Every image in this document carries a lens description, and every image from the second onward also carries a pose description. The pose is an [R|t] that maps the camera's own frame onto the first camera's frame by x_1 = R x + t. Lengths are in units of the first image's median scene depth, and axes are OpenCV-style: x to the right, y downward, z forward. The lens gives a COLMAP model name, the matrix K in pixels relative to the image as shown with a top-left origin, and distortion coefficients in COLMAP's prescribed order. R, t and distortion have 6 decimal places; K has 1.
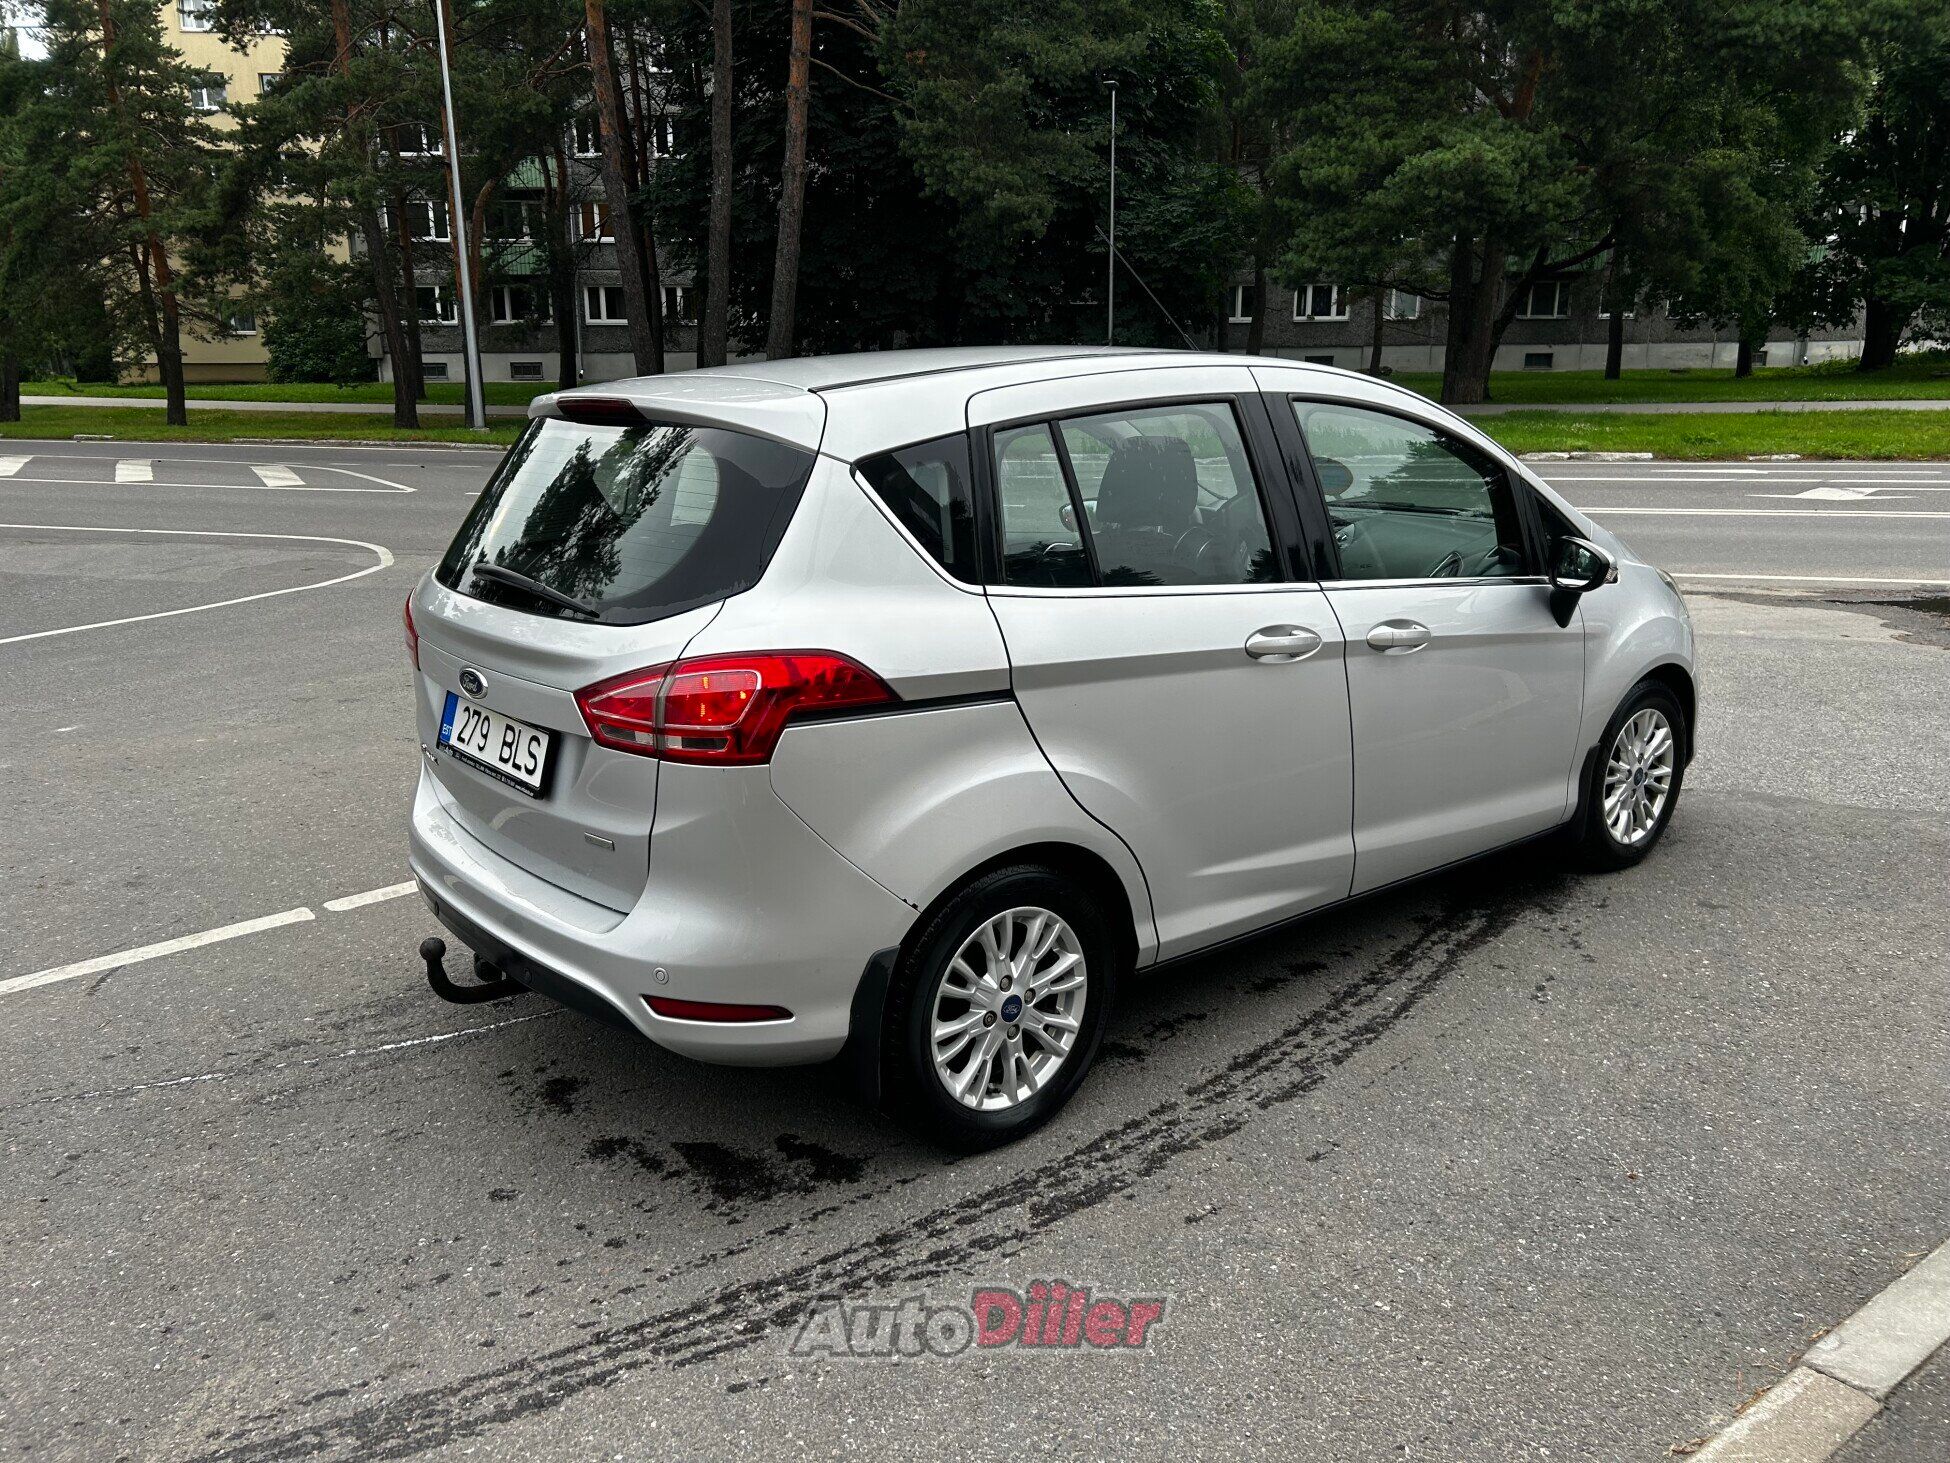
lens RADIAL K [[1476.9, 0, 1007.8], [0, 1476.9, 735.4], [0, 0, 1]] dist [0.009749, 0.005833]
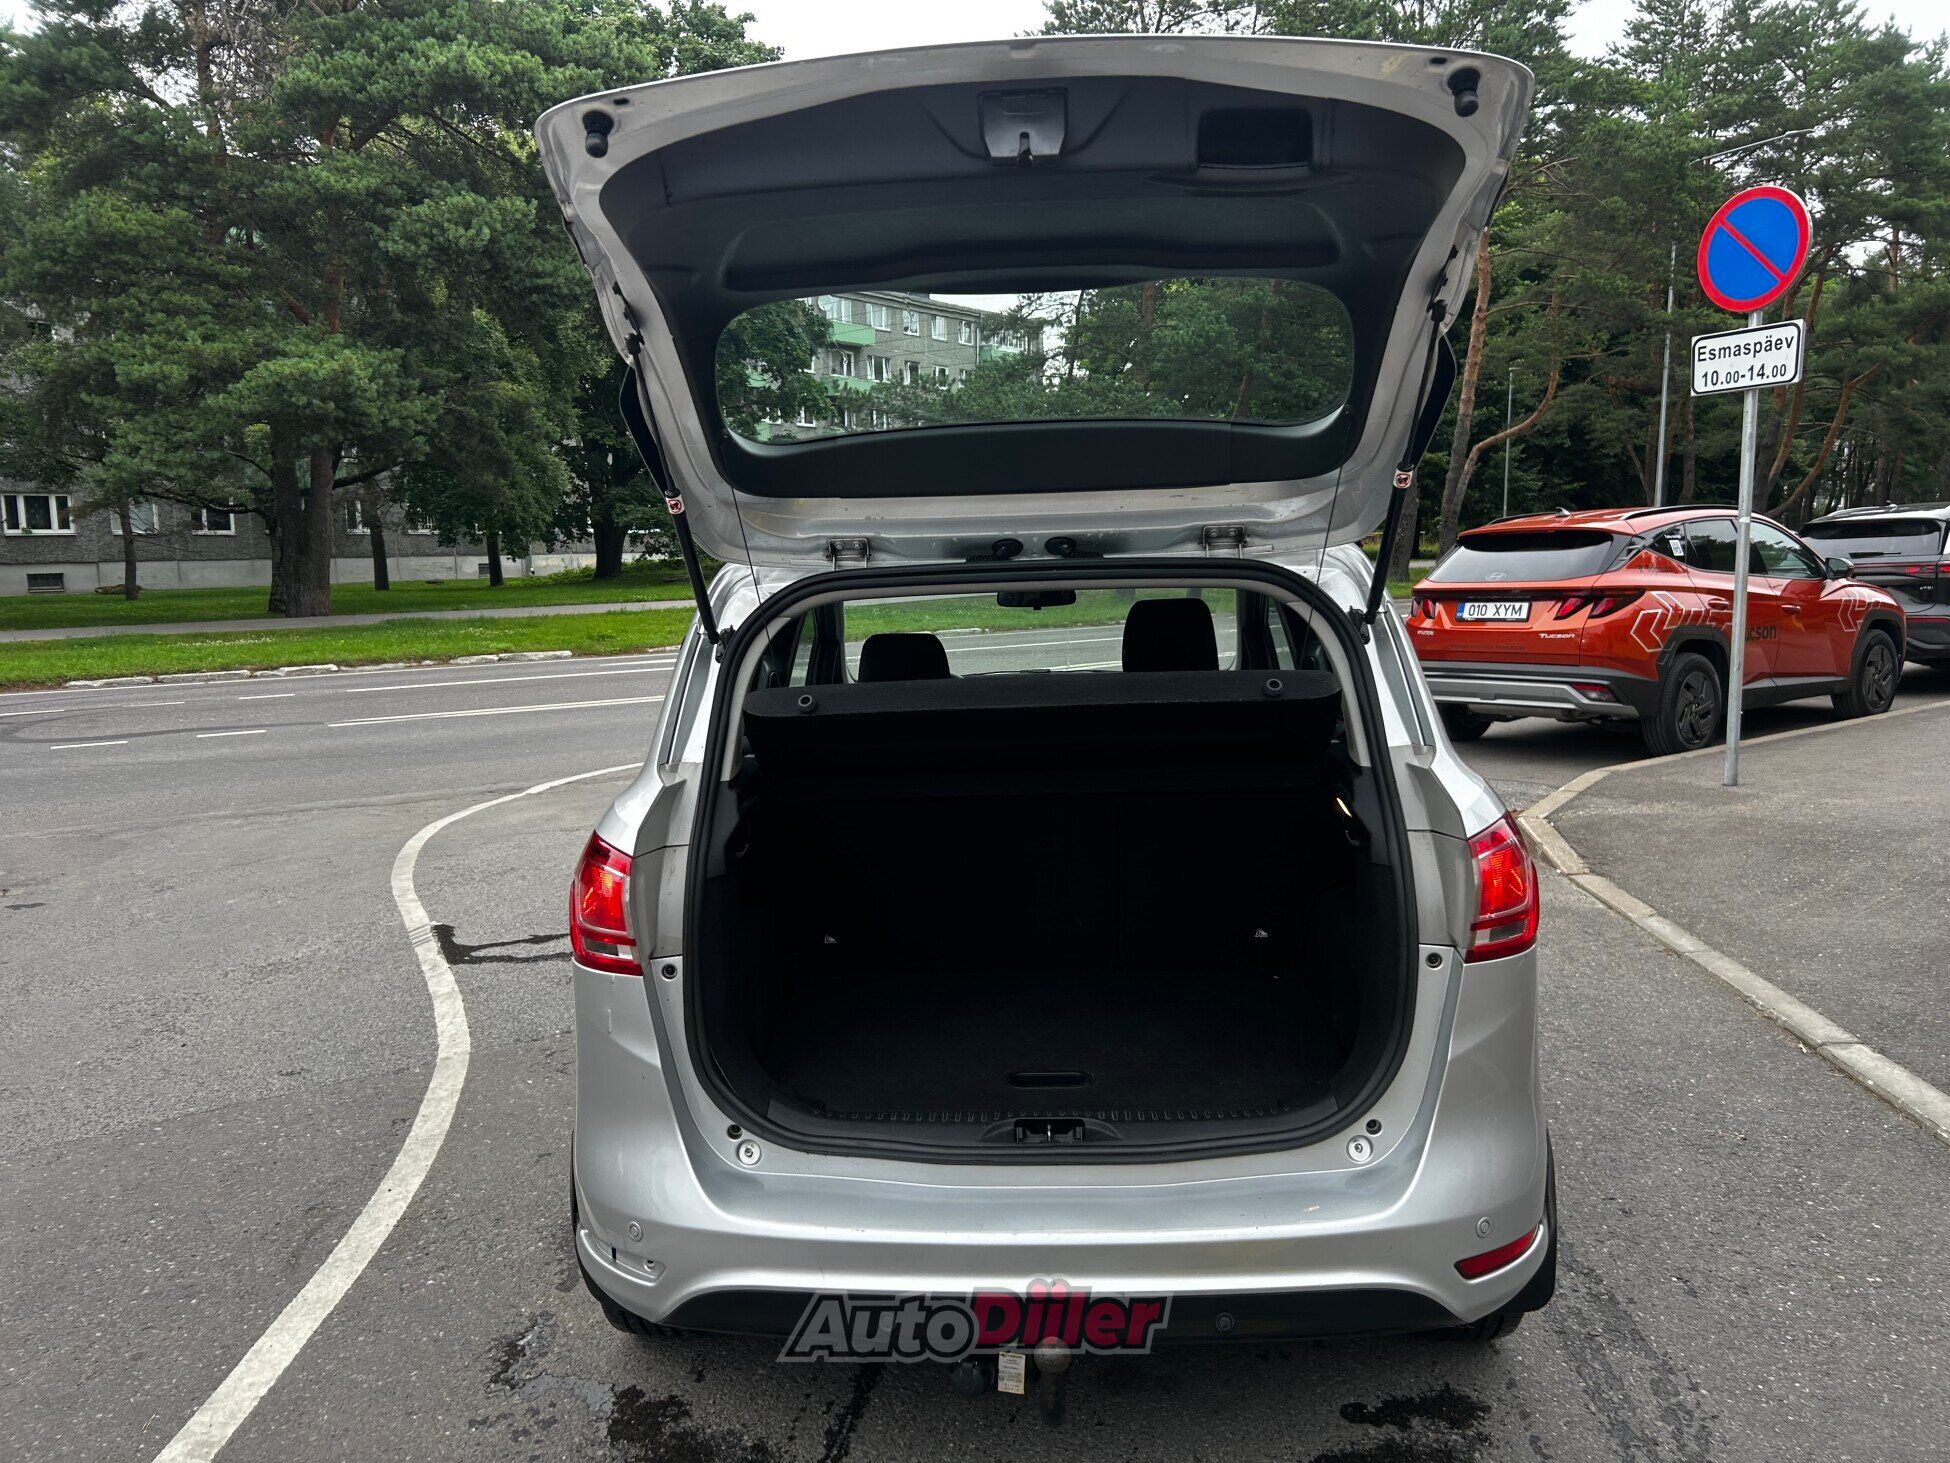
lens RADIAL K [[1456.5, 0, 968.8], [0, 1456.5, 752.6], [0, 0, 1]] dist [0.012602, -0.002843]
pose [[0.676104, -0.106176, 0.729116, -0.123883], [0.198629, 0.979192, -0.041595, -0.014656], [-0.709528, 0.172946, 0.683125, 0.074016]]
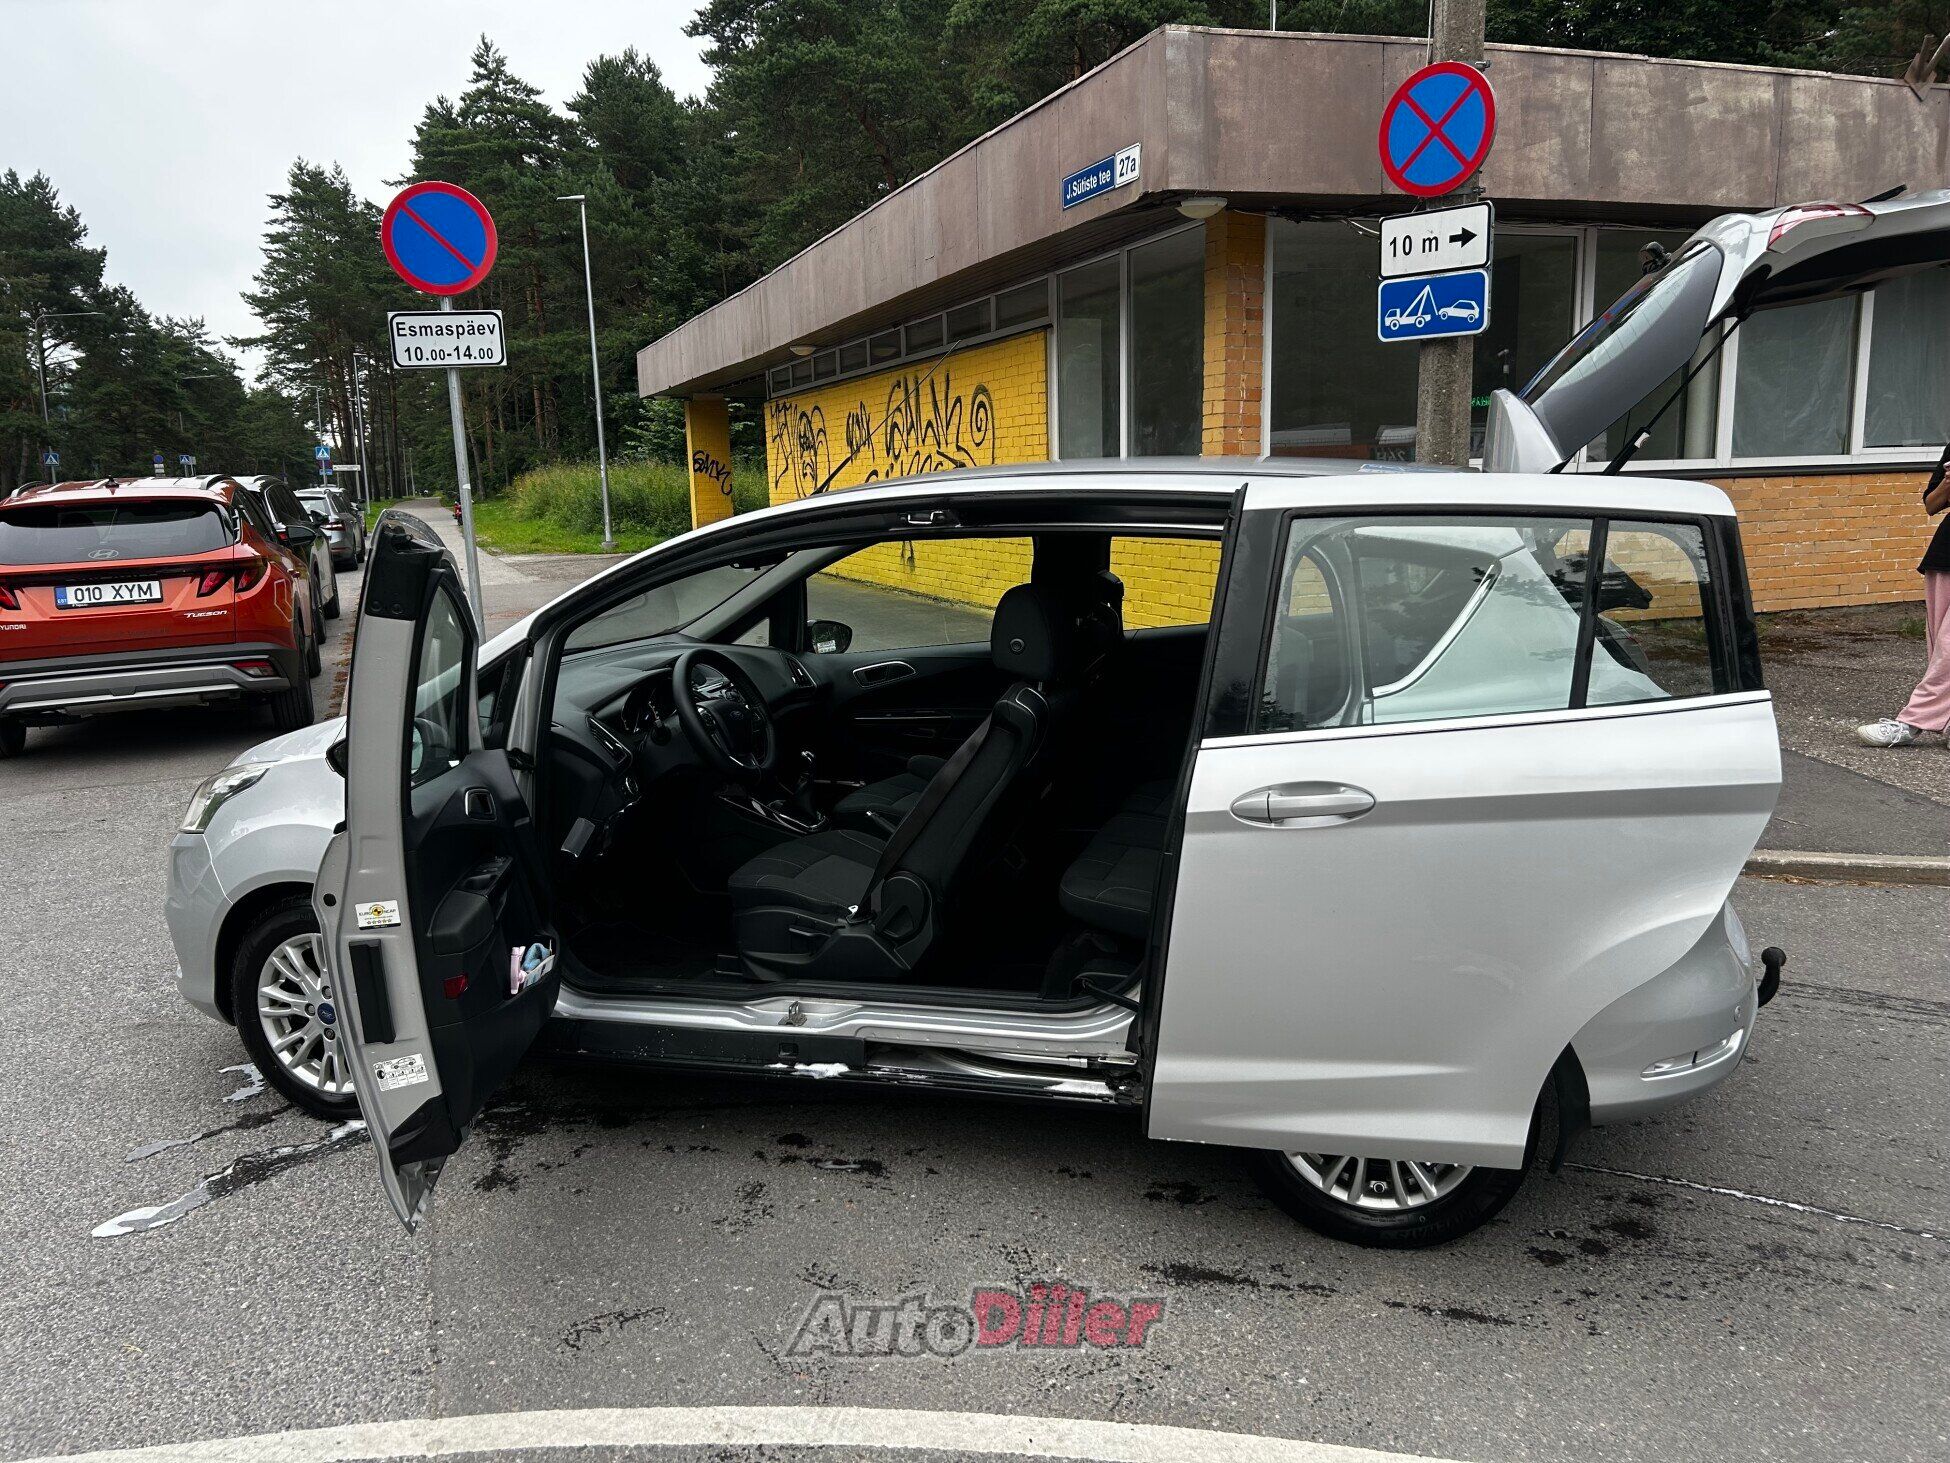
lens RADIAL K [[1453.5, 0, 975.0], [0, 1453.5, 731.5], [0, 0, 1]] dist [0.019555, -0.009358]
pose [[-0.539291, -0.121631, 0.833289, -0.137684], [0.247637, 0.922858, 0.294972, -0.068332], [-0.804886, 0.365429, -0.467569, 0.270136]]
